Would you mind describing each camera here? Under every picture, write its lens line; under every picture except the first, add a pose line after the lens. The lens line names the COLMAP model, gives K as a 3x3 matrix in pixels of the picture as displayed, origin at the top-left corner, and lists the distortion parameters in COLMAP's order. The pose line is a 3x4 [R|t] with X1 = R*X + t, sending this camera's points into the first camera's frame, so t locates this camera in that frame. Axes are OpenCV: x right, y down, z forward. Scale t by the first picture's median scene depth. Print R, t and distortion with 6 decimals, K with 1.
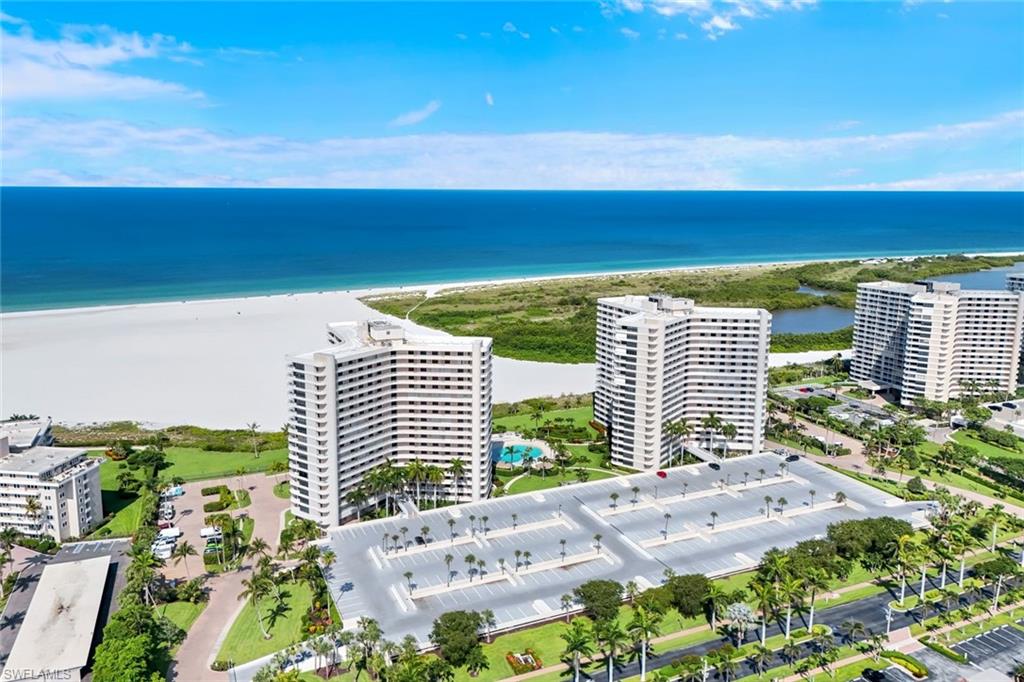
lens RADIAL K [[747.5, 0, 506.3], [0, 747.5, 338.1], [0, 0, 1]] dist [0.051894, -0.001771]
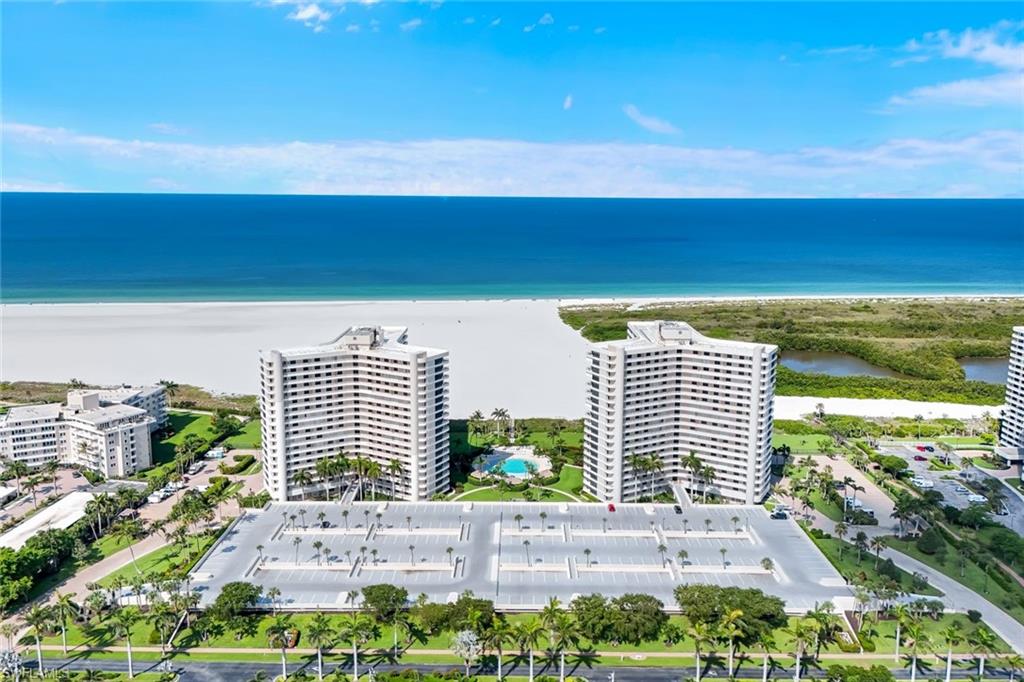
lens RADIAL K [[747.5, 0, 506.3], [0, 747.5, 338.1], [0, 0, 1]] dist [0.051894, -0.001771]
pose [[0.915795, 0.078519, -0.393896, 0.469045], [-0.083132, 0.996524, 0.005368, -0.030898], [0.392949, 0.027829, 0.919139, 0.056837]]
